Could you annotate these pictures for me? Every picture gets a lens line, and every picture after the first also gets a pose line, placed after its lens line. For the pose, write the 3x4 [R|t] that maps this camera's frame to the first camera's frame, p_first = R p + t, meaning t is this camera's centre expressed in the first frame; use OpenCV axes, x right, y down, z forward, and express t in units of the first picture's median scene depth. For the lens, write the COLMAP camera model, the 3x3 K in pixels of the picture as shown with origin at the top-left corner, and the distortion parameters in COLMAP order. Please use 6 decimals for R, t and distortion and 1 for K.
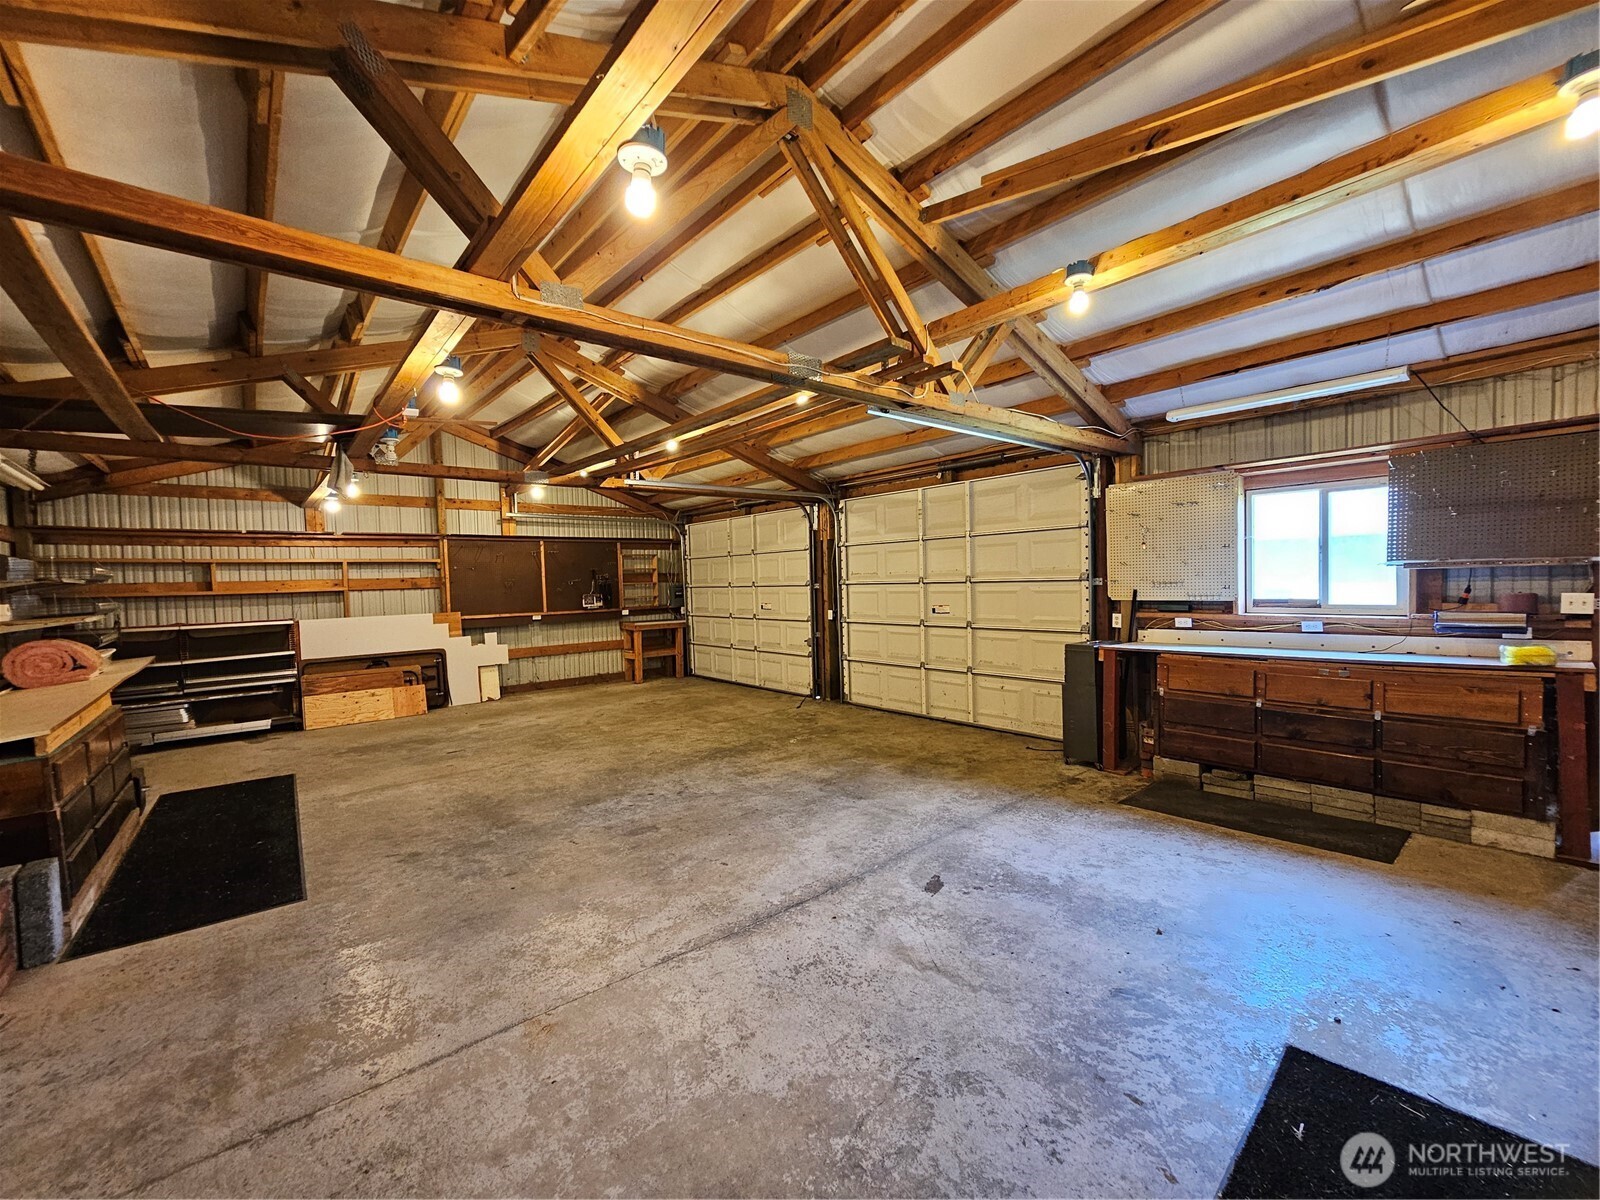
lens RADIAL K [[657.7, 0, 797.2], [0, 657.7, 603.2], [0, 0, 1]] dist [-0.003116, 0.001422]
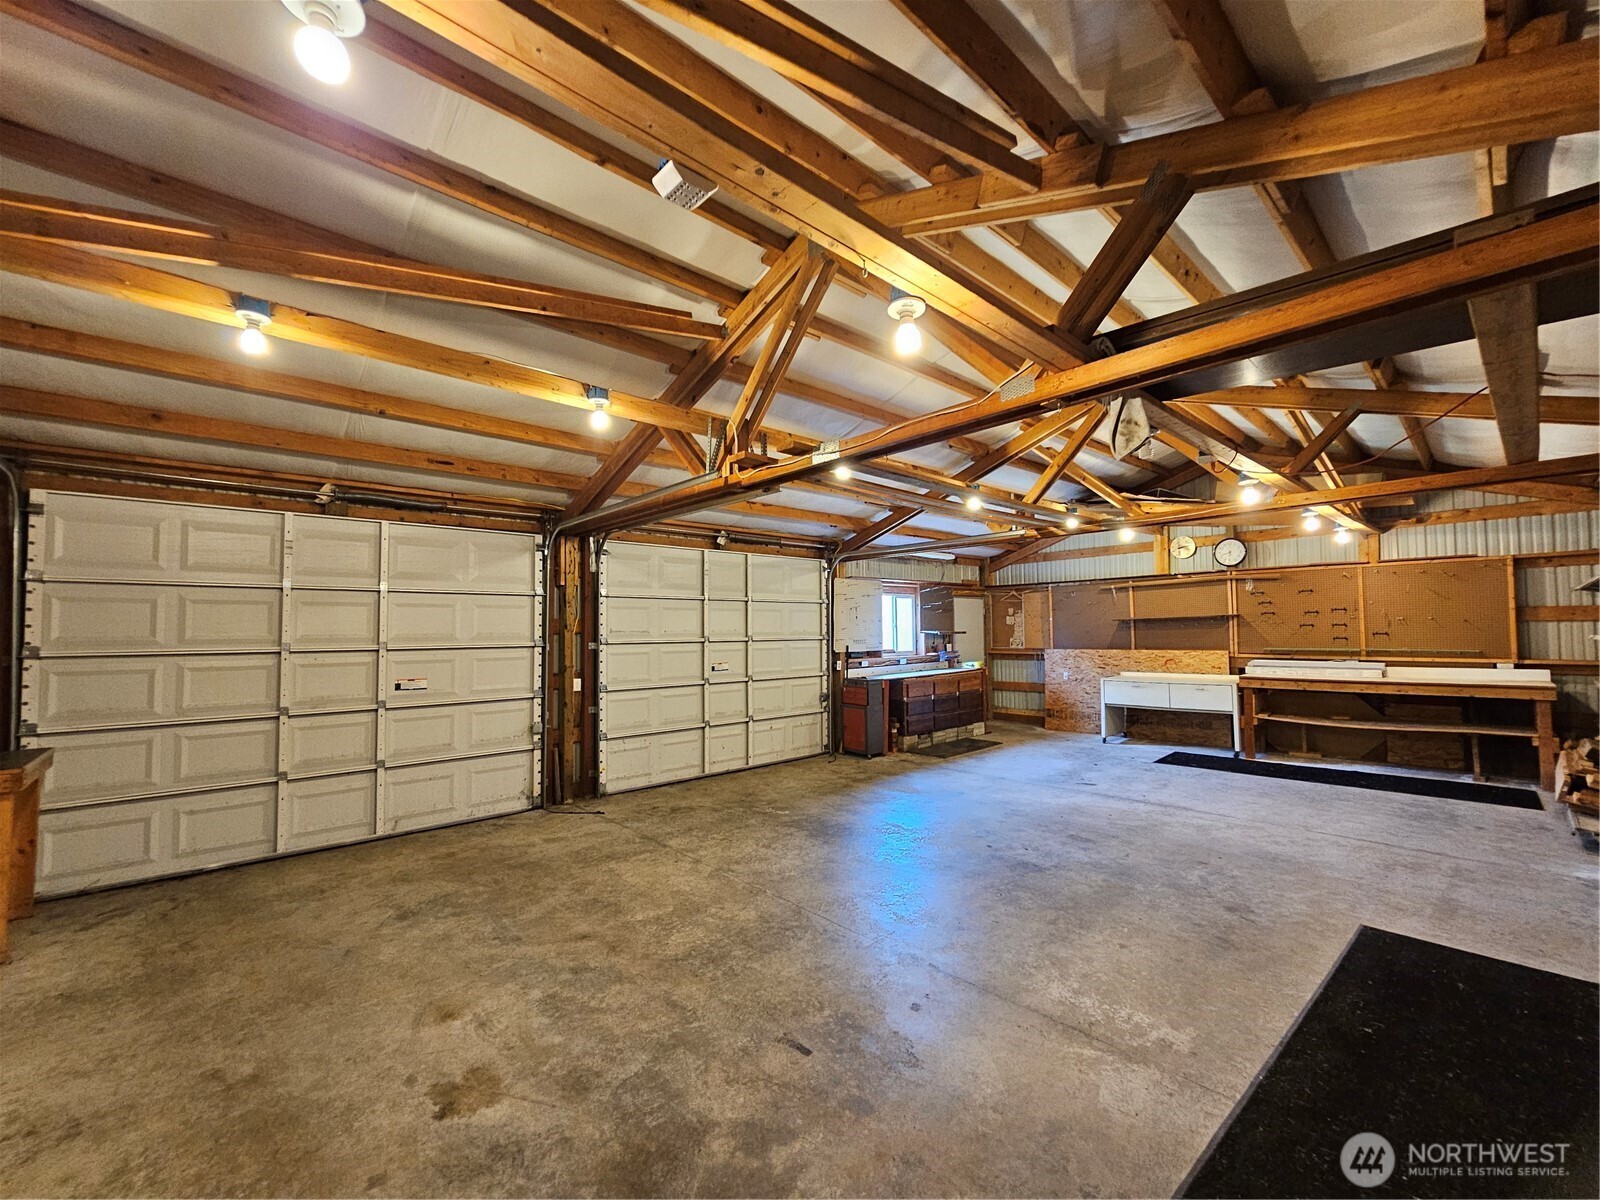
lens RADIAL K [[657.7, 0, 806.2], [0, 657.7, 603.6], [0, 0, 1]] dist [-0.003116, 0.001422]
pose [[-0.040723, 0.071292, 0.996624, -1.174054], [0.049229, 0.996383, -0.069264, -0.016912], [-0.997957, 0.046242, -0.044085, 1.250389]]
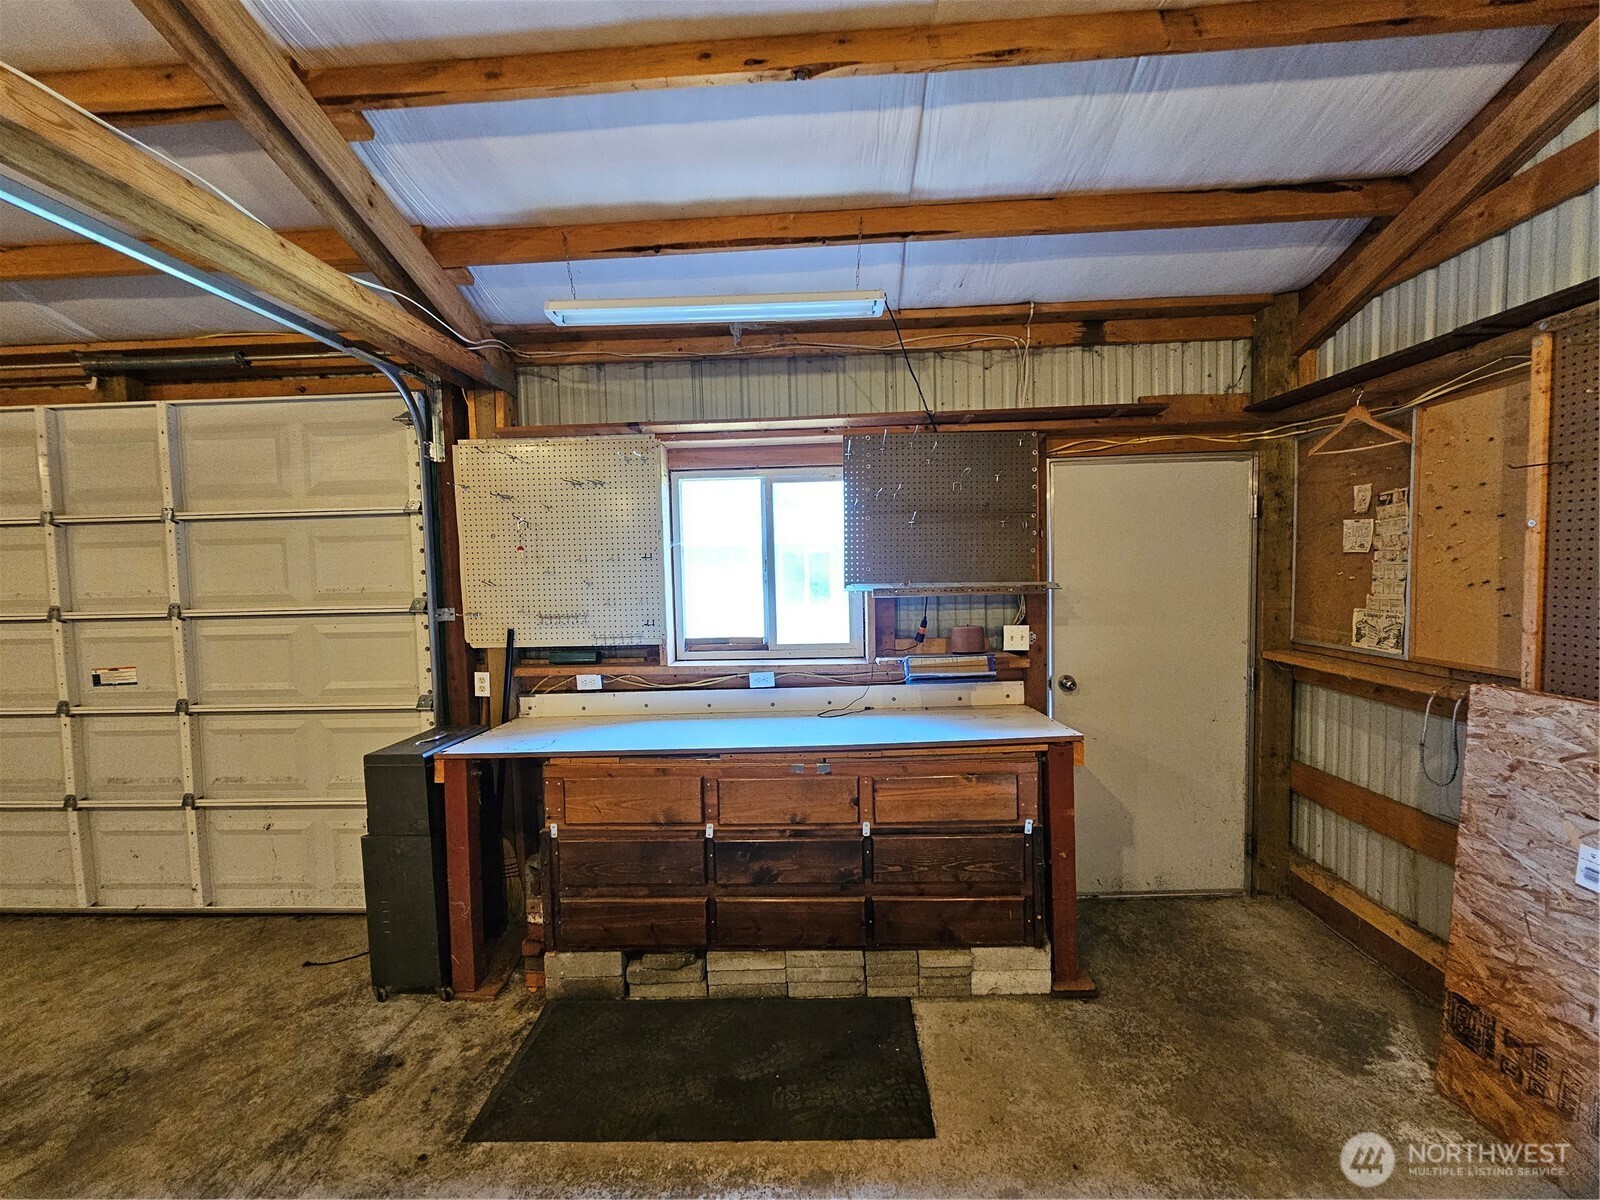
lens RADIAL K [[657.7, 0, 802.0], [0, 657.7, 600.3], [0, 0, 1]] dist [-0.003116, 0.001422]
pose [[0.672433, -0.027081, 0.739662, 0.282504], [0.032142, 0.999456, 0.007372, -0.044434], [-0.739460, 0.018817, 0.672938, 0.460975]]
